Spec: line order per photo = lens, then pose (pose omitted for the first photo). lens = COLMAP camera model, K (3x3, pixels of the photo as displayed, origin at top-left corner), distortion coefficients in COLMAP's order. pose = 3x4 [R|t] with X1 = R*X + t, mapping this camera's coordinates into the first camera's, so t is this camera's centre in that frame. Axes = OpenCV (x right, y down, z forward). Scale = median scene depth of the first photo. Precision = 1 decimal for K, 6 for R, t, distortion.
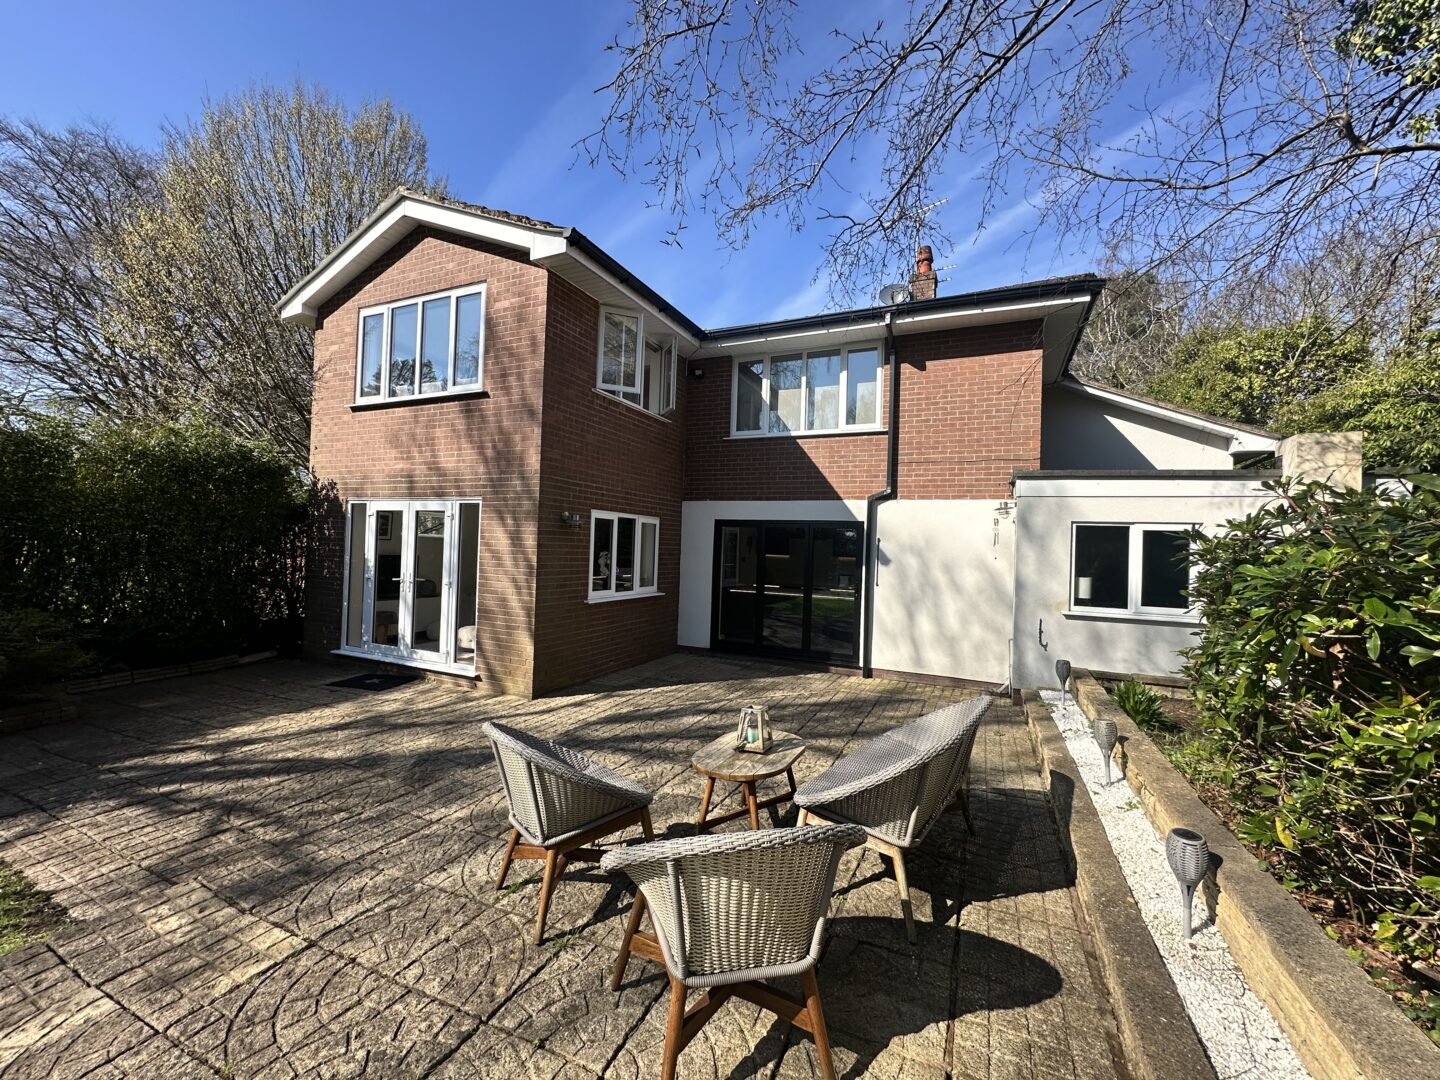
lens RADIAL K [[574.7, 0, 716.5], [0, 574.7, 541.4], [0, 0, 1]] dist [-0.003601, 0.001007]
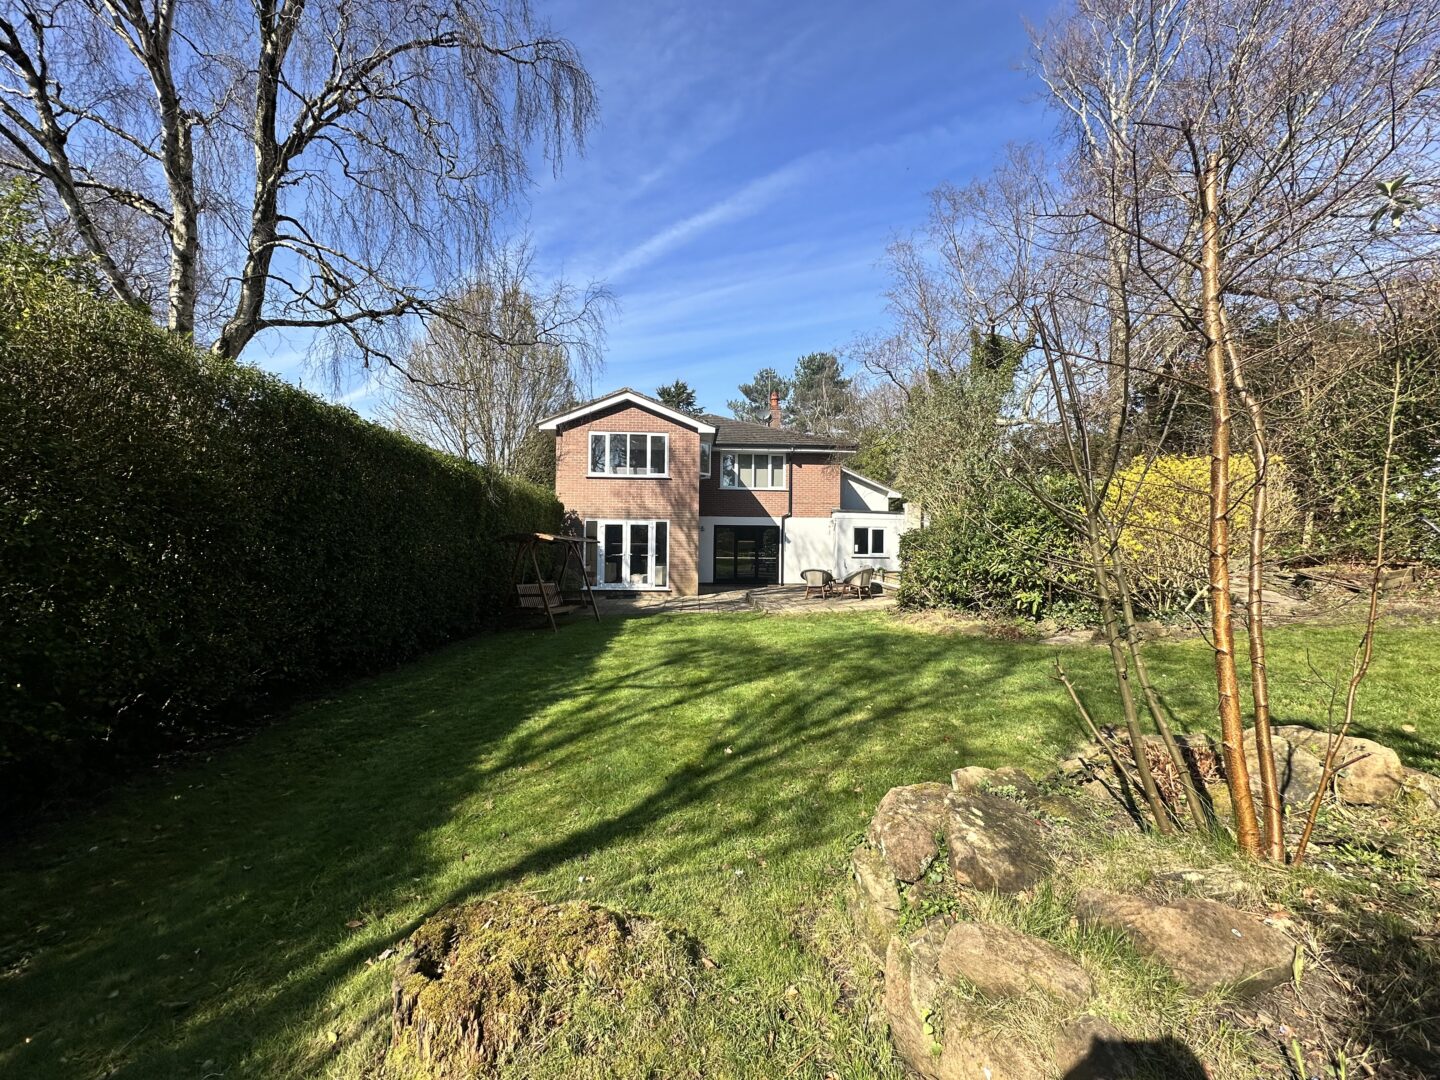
lens RADIAL K [[574.7, 0, 713.6], [0, 574.7, 541.2], [0, 0, 1]] dist [-0.003601, 0.001007]
pose [[0.883431, -0.024494, 0.467921, -1.346691], [0.012927, 0.999527, 0.027916, -0.048219], [-0.468383, -0.018613, 0.883329, -1.240031]]
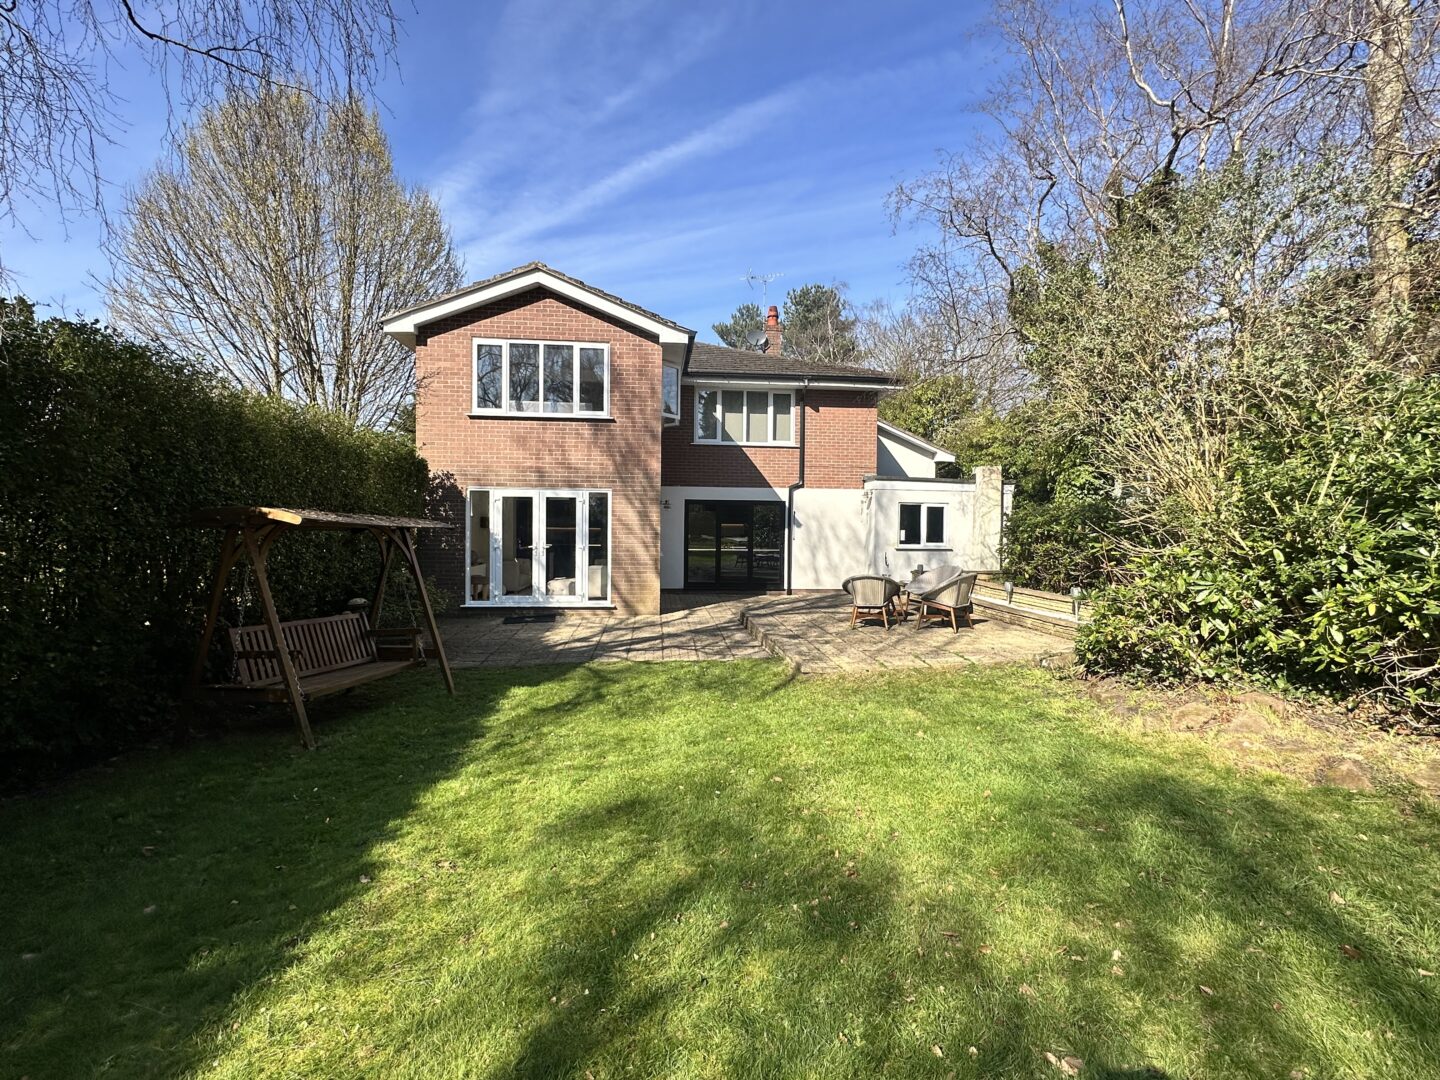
lens RADIAL K [[652.7, 0, 714.6], [0, 652.7, 545.5], [0, 0, 1]] dist [-0.006218, -0.000433]
pose [[0.865292, -0.040883, 0.499597, -0.987270], [0.012267, 0.998097, 0.060431, -0.027032], [-0.501117, -0.046162, 0.864147, -0.595810]]
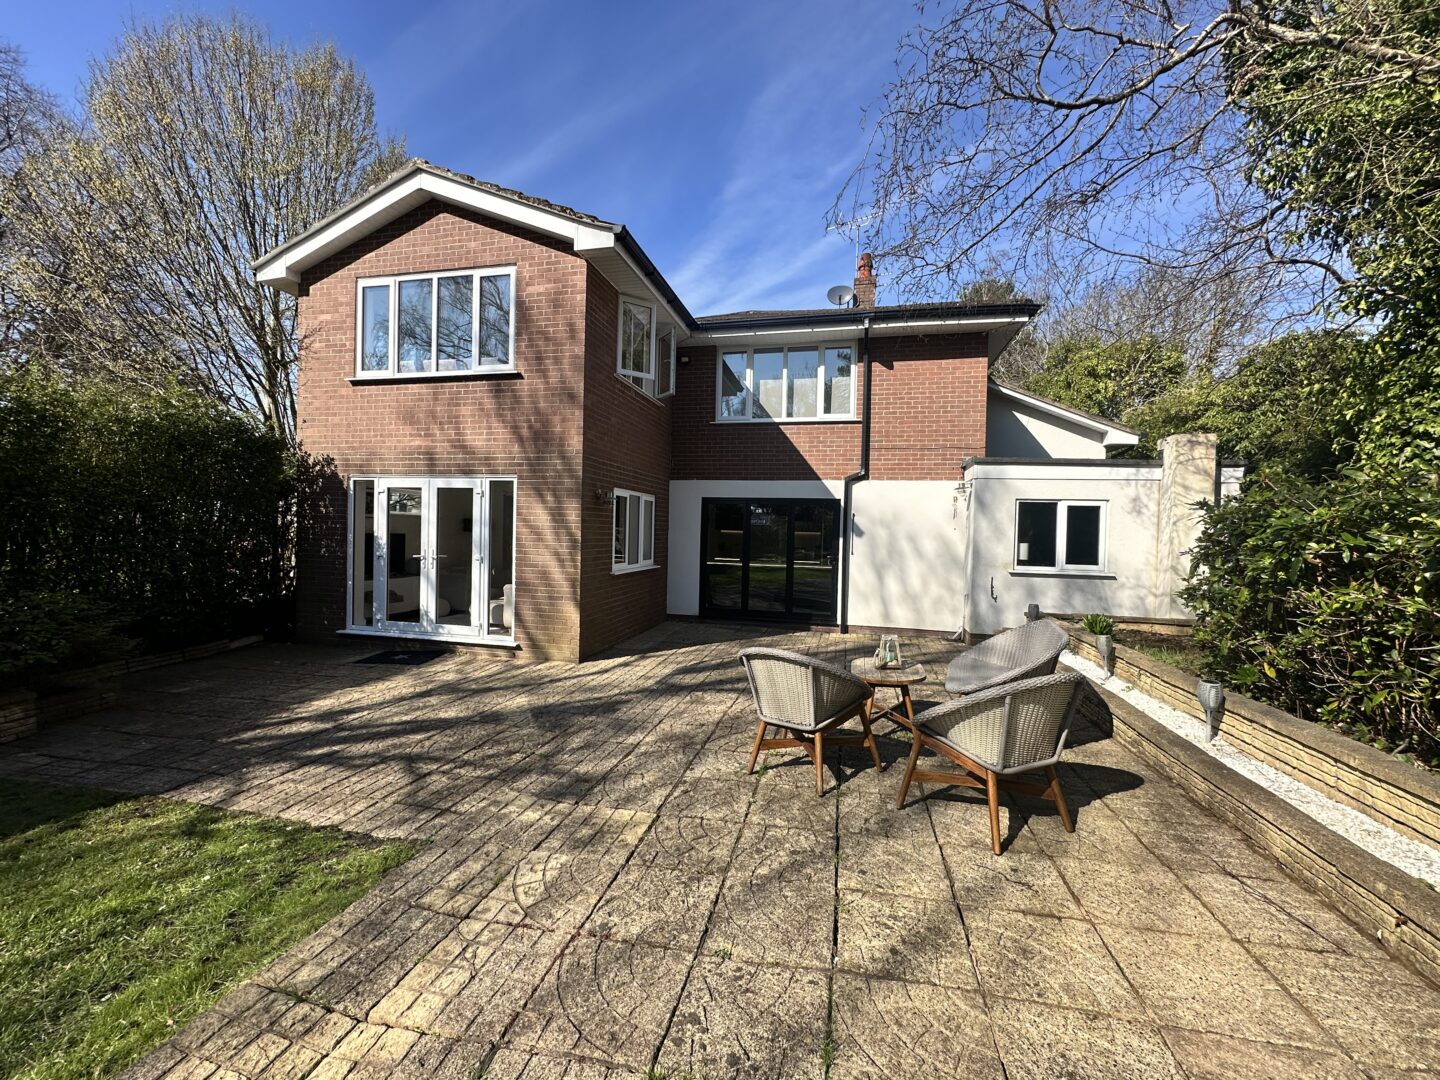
lens RADIAL K [[574.7, 0, 718.4], [0, 574.7, 541.0], [0, 0, 1]] dist [-0.003601, 0.001007]
pose [[0.979293, -0.014288, 0.201943, -0.250099], [0.007152, 0.999325, 0.036023, 0.007158], [-0.202322, -0.033832, 0.978735, -0.092663]]
